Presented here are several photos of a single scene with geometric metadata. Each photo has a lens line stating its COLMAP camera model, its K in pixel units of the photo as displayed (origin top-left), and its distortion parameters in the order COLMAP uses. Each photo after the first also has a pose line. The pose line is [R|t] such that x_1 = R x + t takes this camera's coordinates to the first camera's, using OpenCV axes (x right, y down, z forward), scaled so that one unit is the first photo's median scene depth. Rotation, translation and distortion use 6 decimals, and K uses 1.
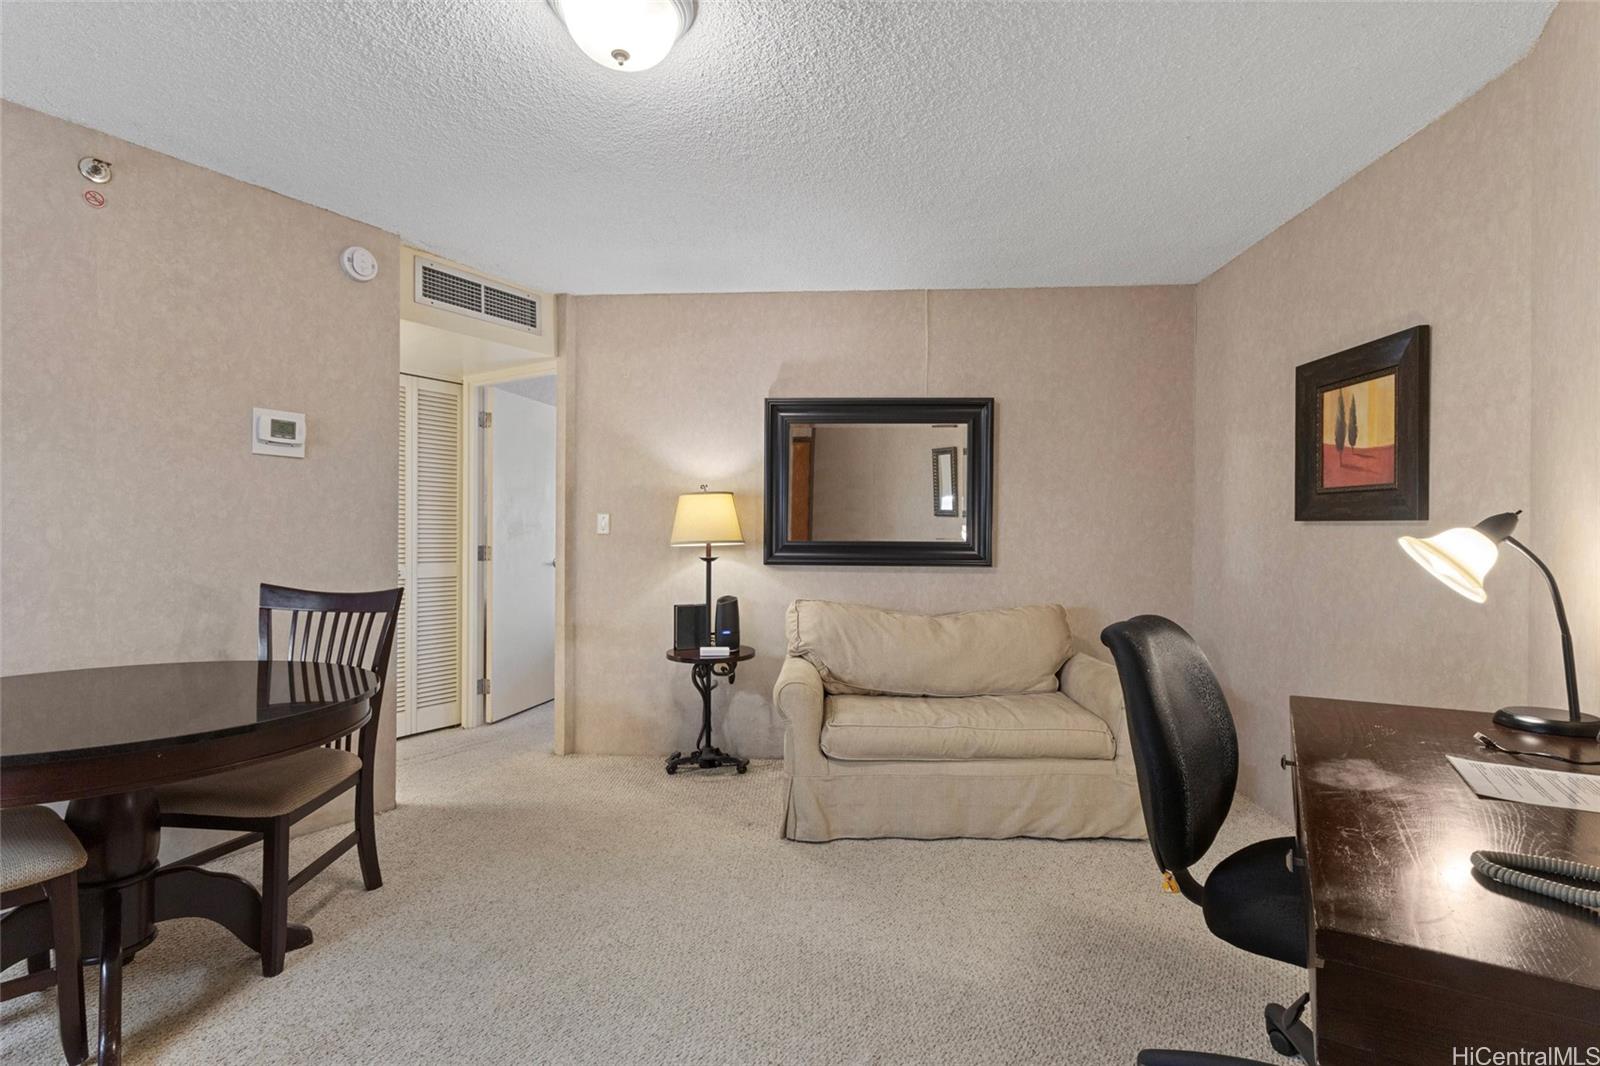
lens RADIAL K [[743.9, 0, 791.6], [0, 743.9, 533.2], [0, 0, 1]] dist [0.000137, 0.000026]
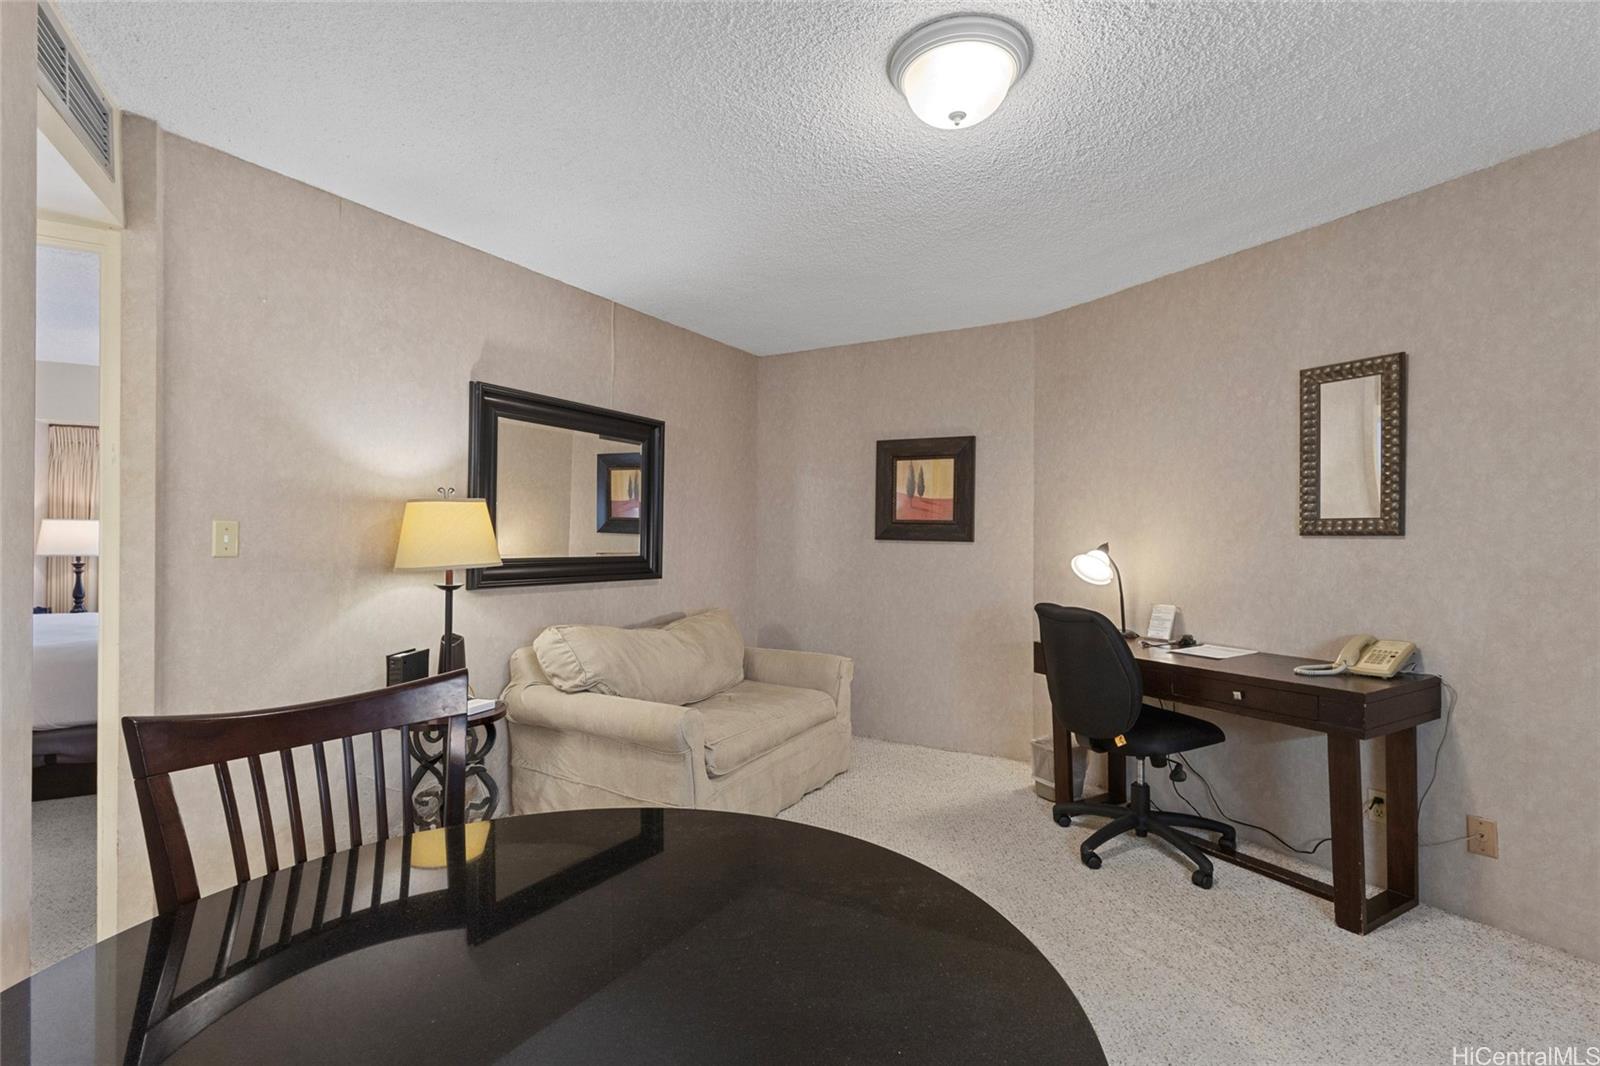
lens RADIAL K [[741.8, 0, 800.8], [0, 741.8, 537.2], [0, 0, 1]] dist [0.001059, 0.000645]
pose [[0.456719, -0.000552, 0.889611, -0.778274], [-0.007840, 0.999958, 0.004645, -0.027735], [-0.889577, -0.009097, 0.456695, 0.432891]]
